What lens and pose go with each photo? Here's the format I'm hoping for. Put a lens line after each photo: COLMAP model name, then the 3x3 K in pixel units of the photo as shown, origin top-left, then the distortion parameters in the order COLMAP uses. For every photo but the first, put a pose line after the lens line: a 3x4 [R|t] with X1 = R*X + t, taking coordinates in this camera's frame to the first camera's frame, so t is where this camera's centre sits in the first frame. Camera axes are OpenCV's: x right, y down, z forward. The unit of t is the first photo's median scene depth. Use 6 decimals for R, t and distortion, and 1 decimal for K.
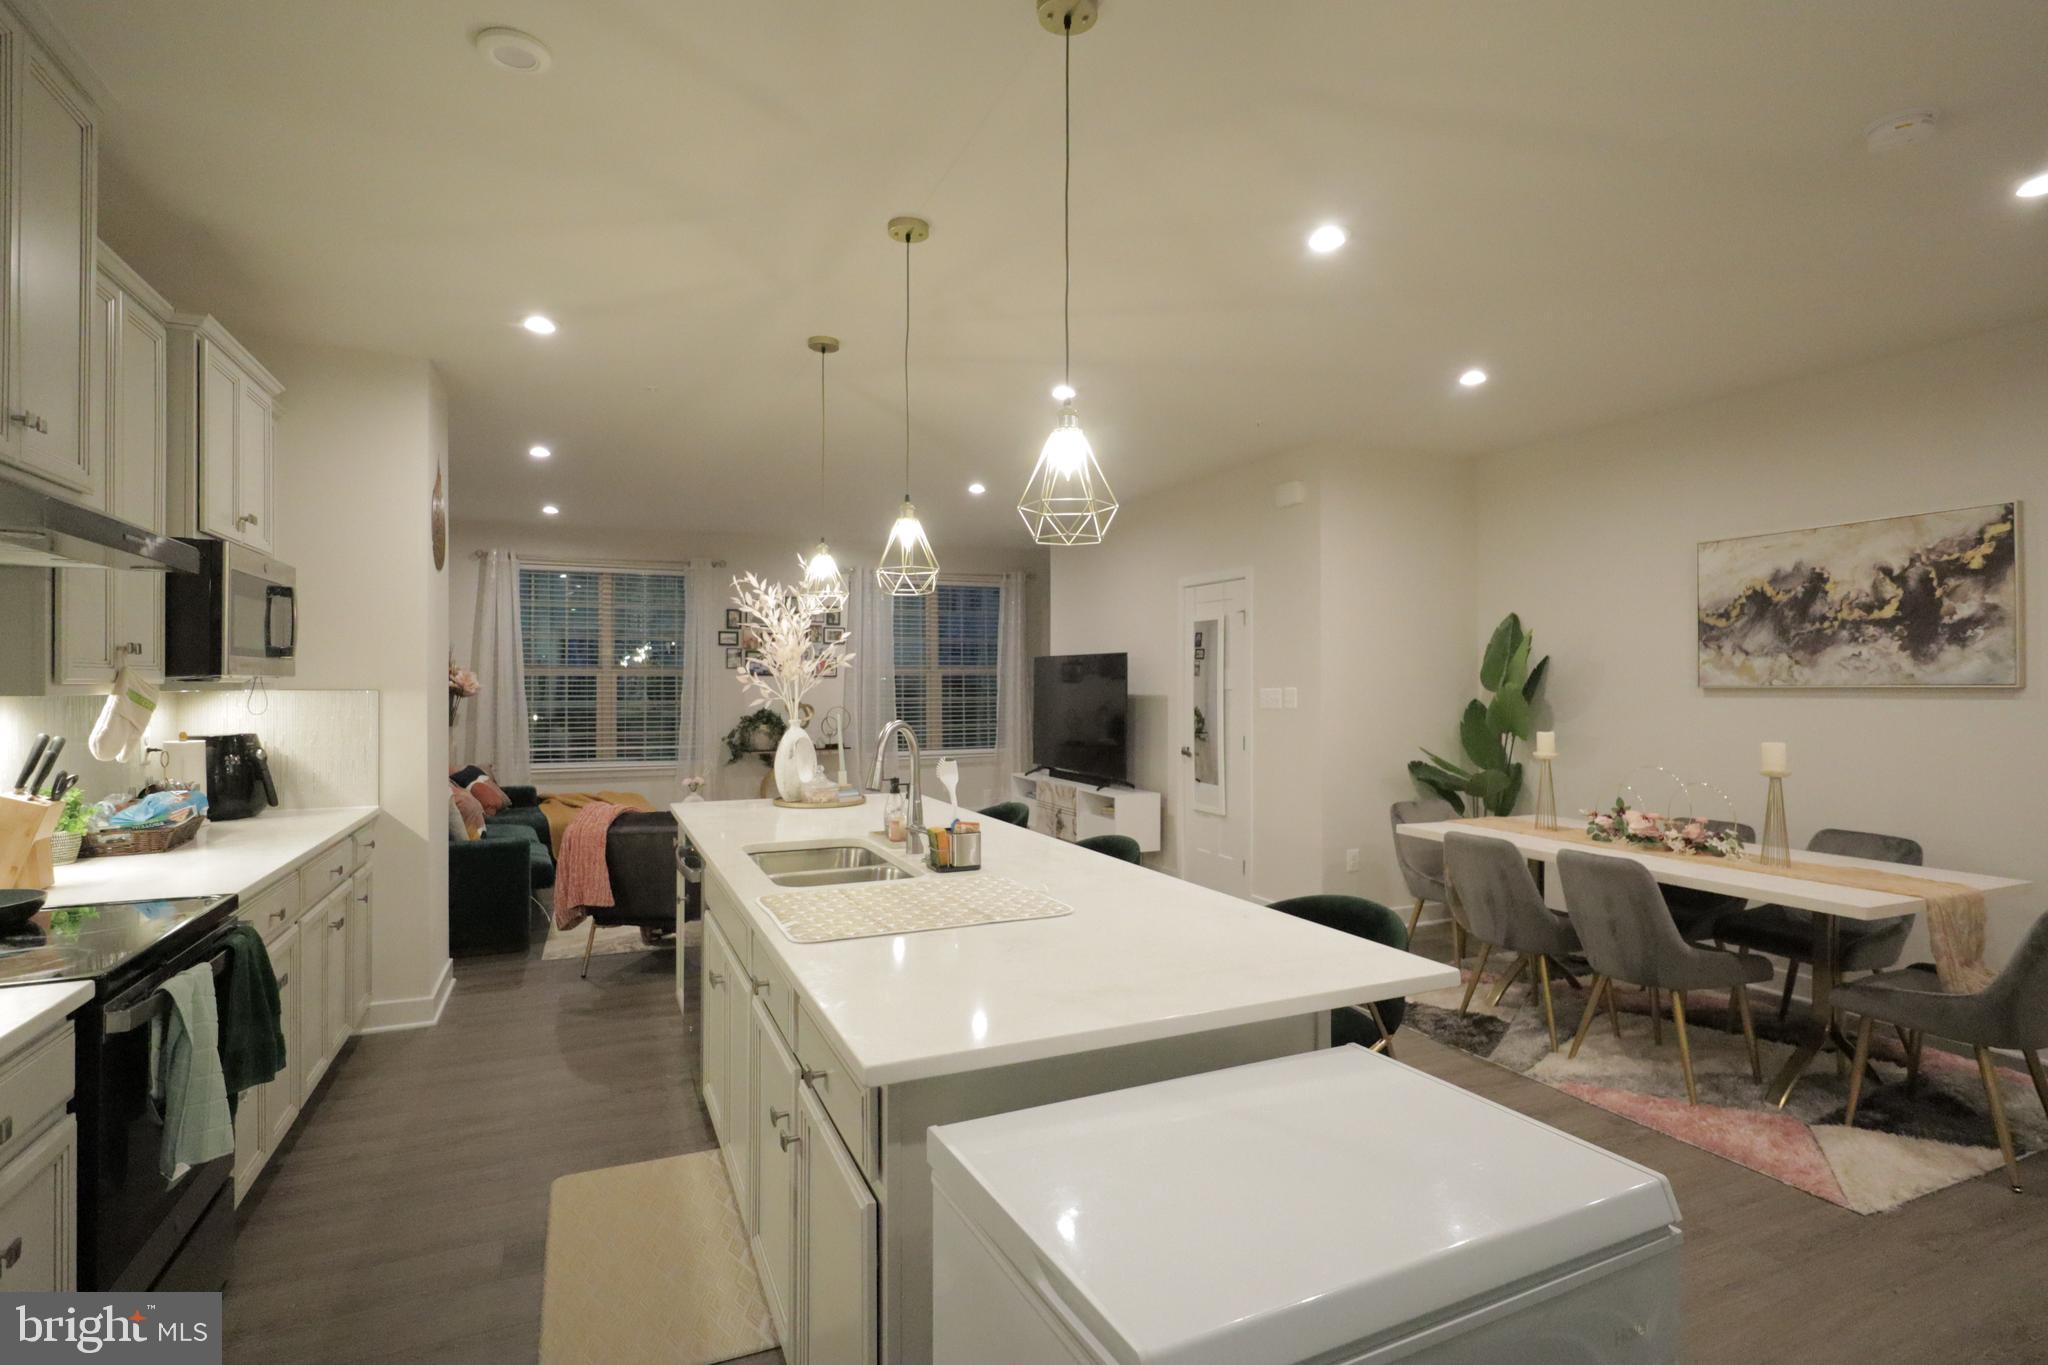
lens RADIAL K [[1021.7, 0, 1040.8], [0, 1021.7, 676.9], [0, 0, 1]] dist [0.000008, 0.002538]
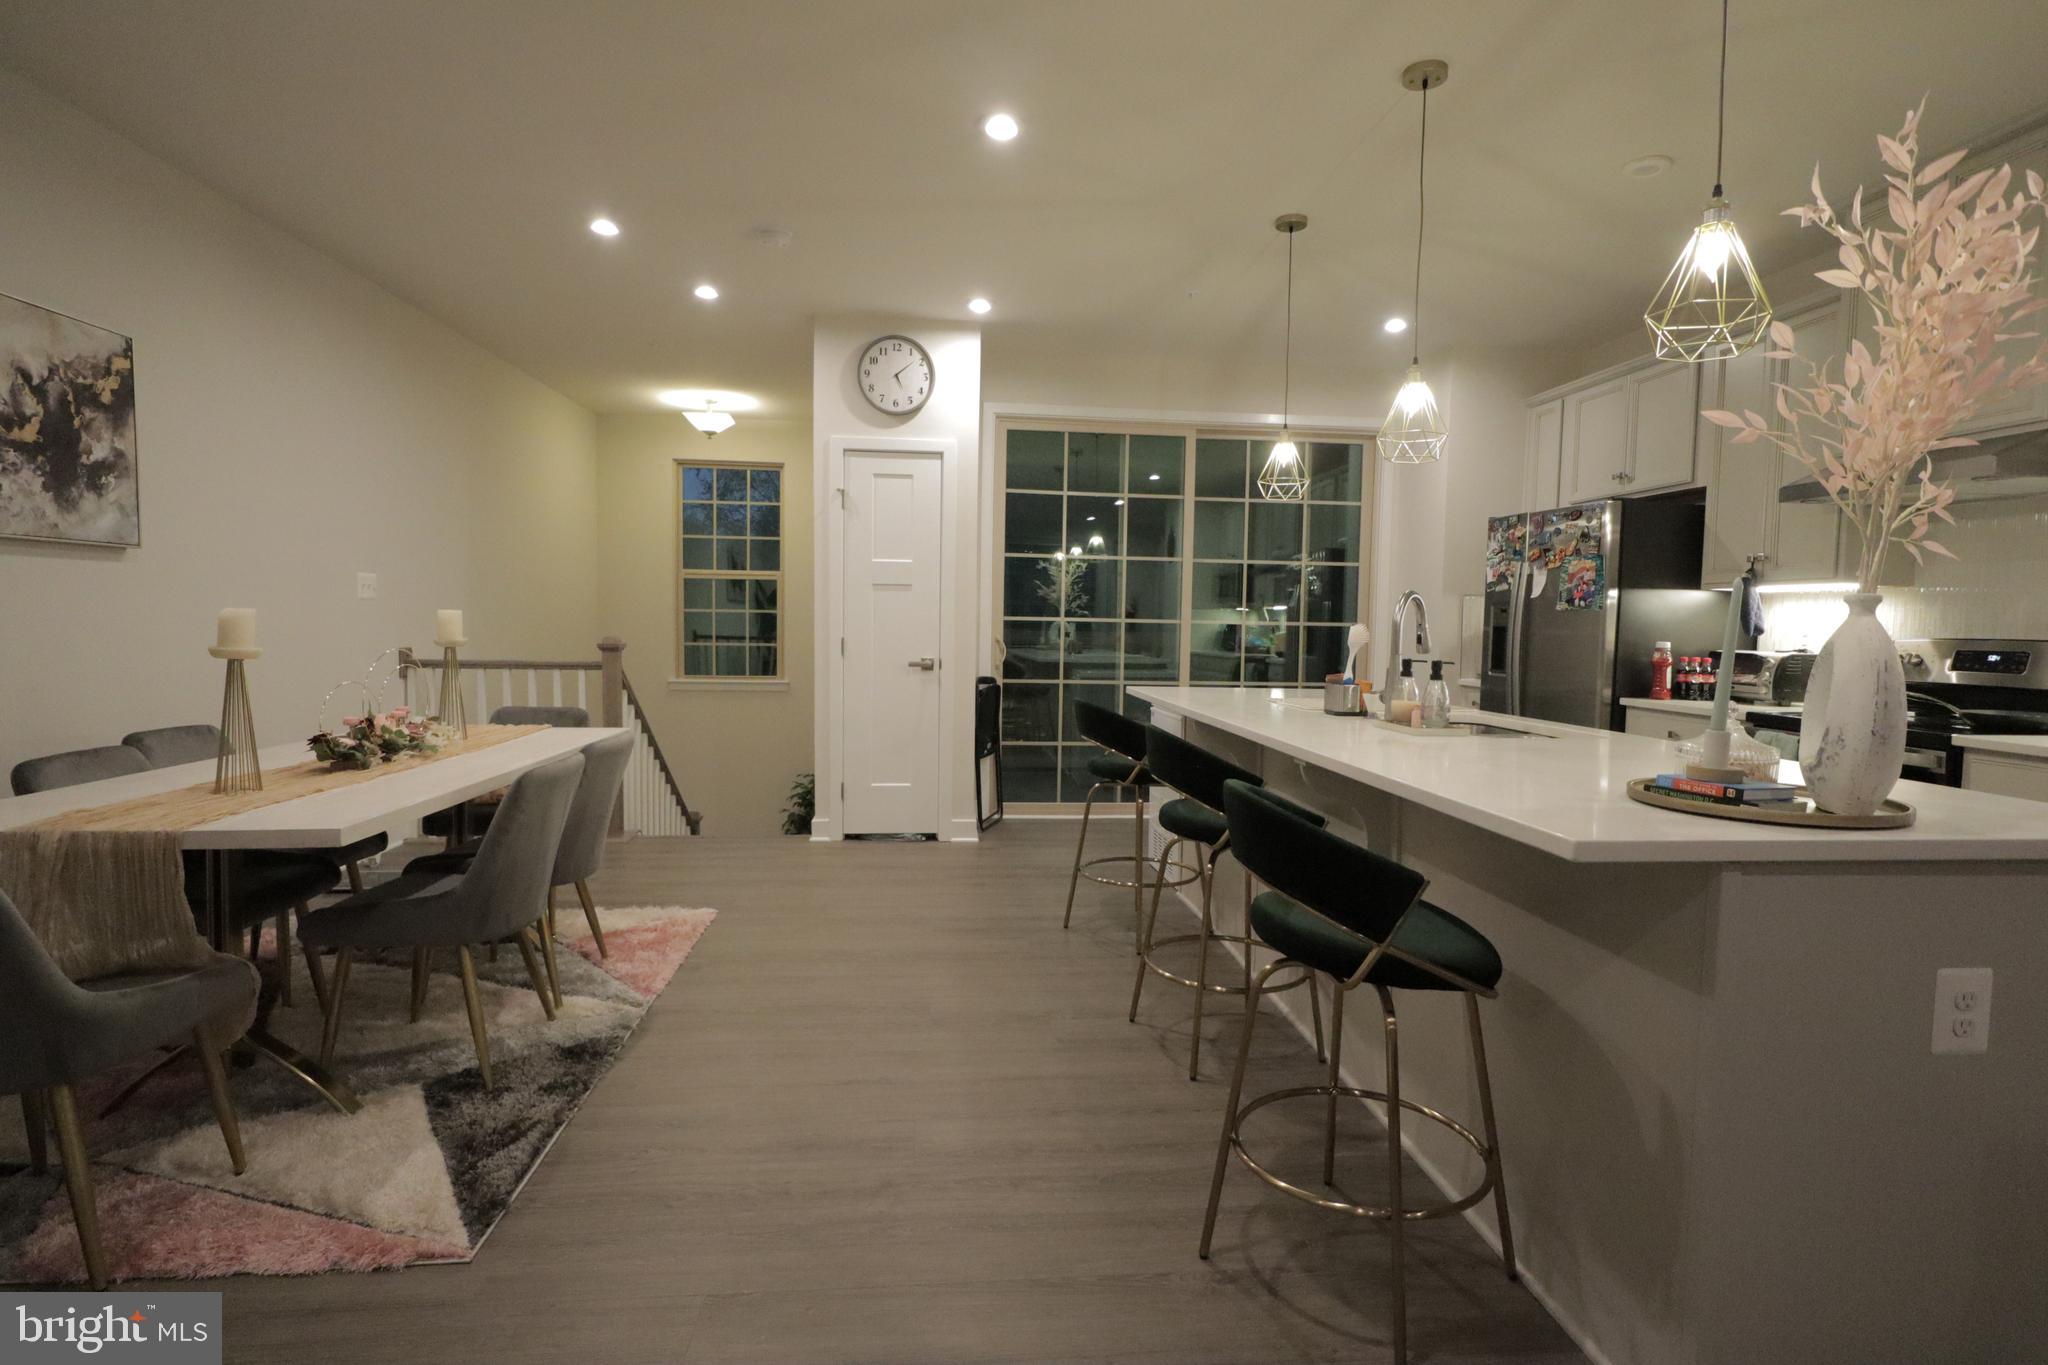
lens RADIAL K [[1018.1, 0, 1034.6], [0, 1018.1, 677.1], [0, 0, 1]] dist [-0.002975, 0.001201]
pose [[-0.948470, -0.032542, 0.315191, -0.072522], [-0.016962, 0.998500, 0.052050, 0.057928], [-0.316412, 0.044022, -0.947600, 1.459491]]
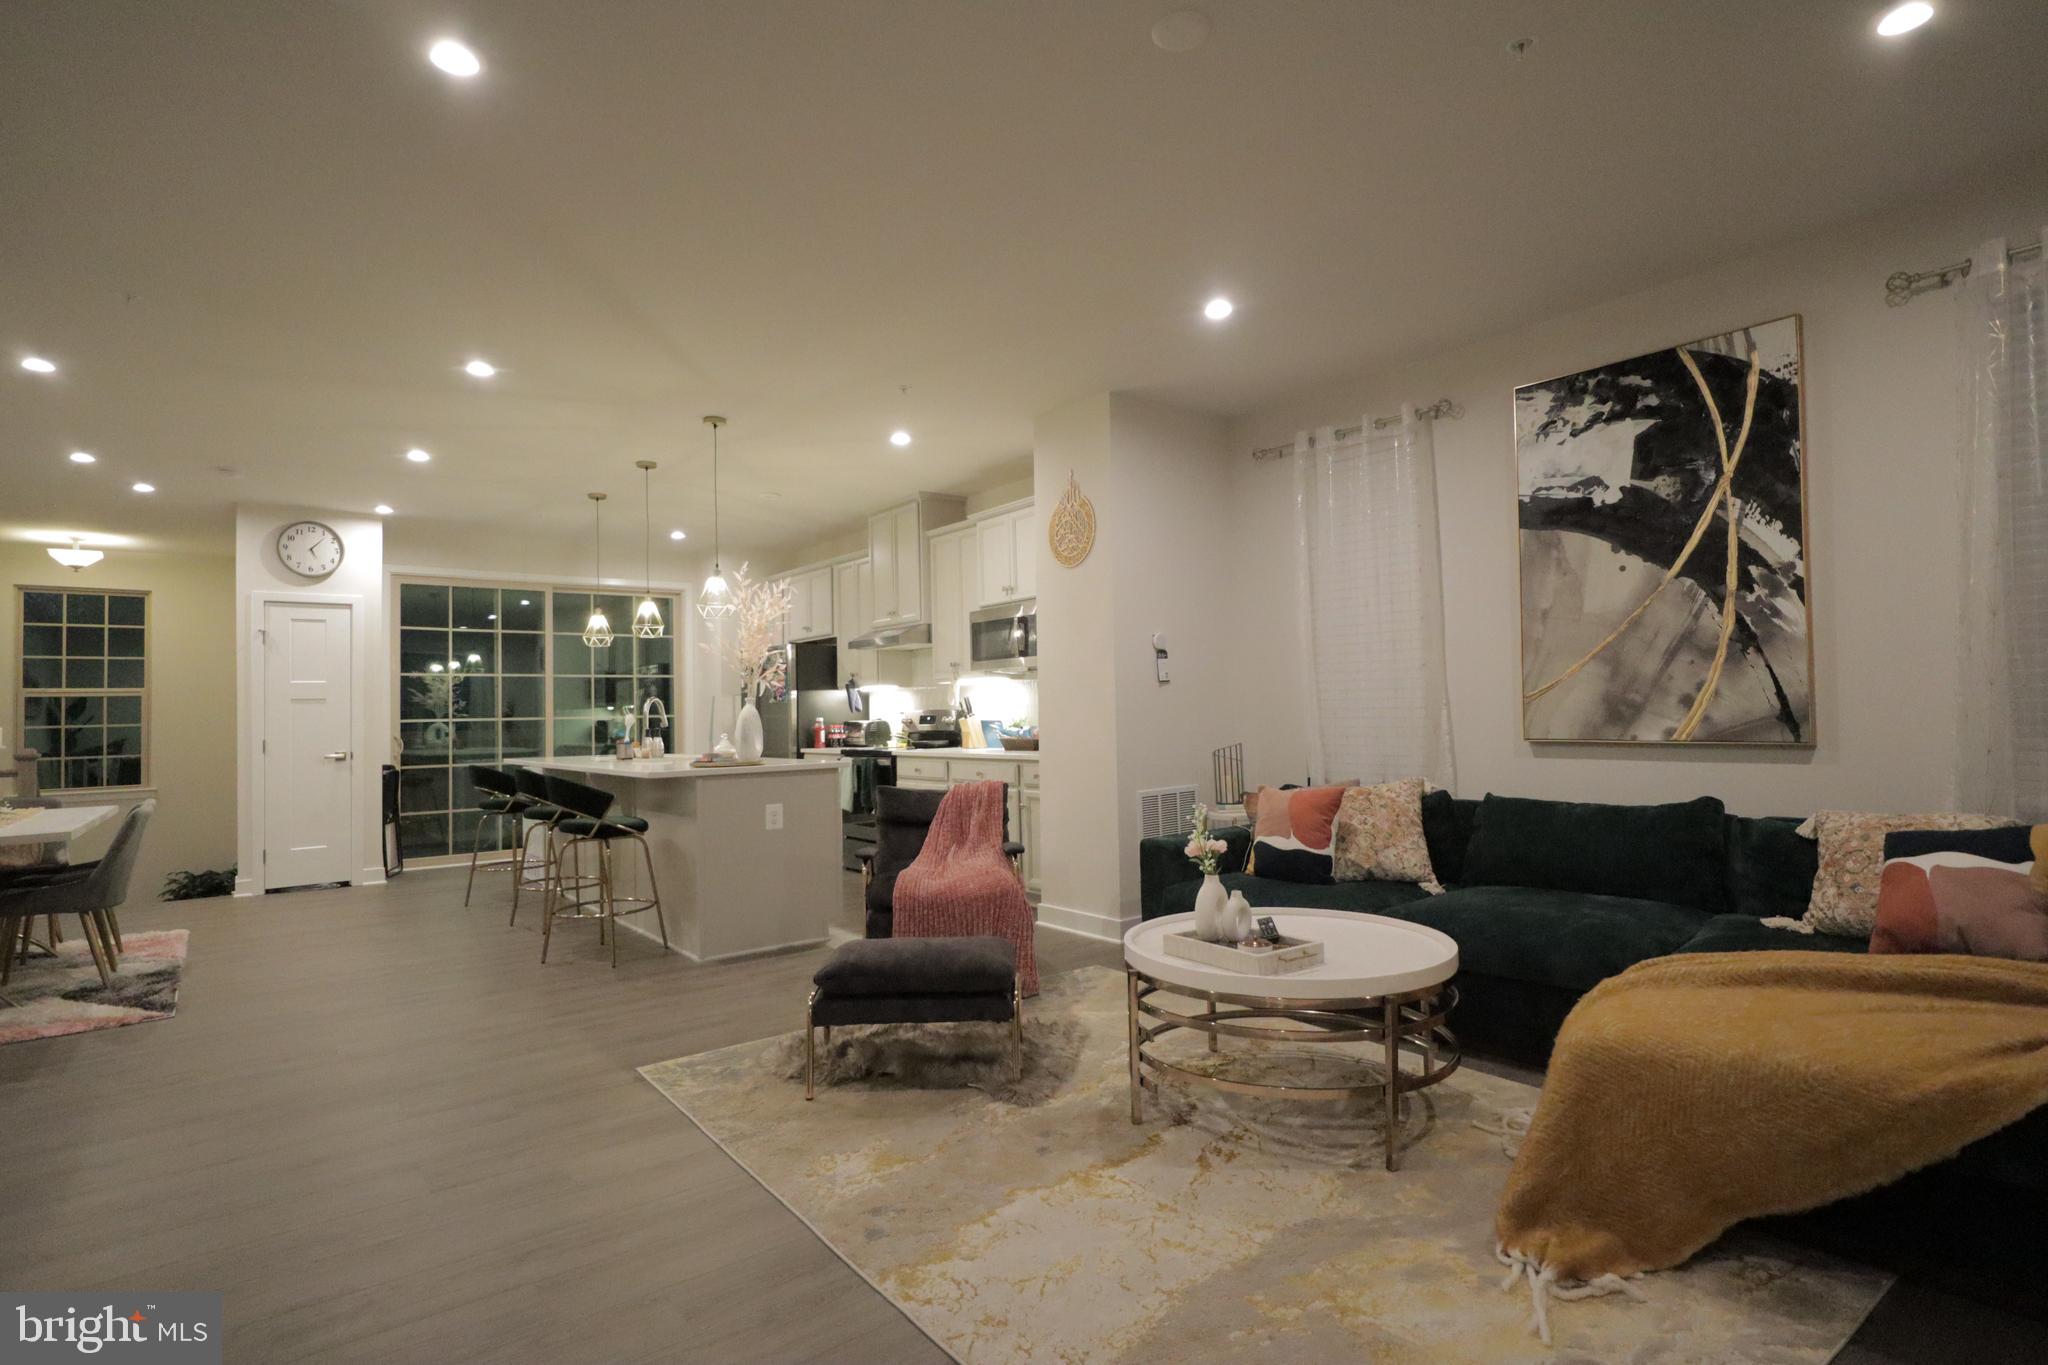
lens RADIAL K [[1021.7, 0, 1040.8], [0, 1021.7, 676.9], [0, 0, 1]] dist [0.000008, 0.002538]
pose [[-0.968645, 0.015524, -0.247962, -0.278309], [0.025945, 0.998910, -0.038815, 0.073686], [0.247089, -0.044031, -0.967992, 2.308578]]
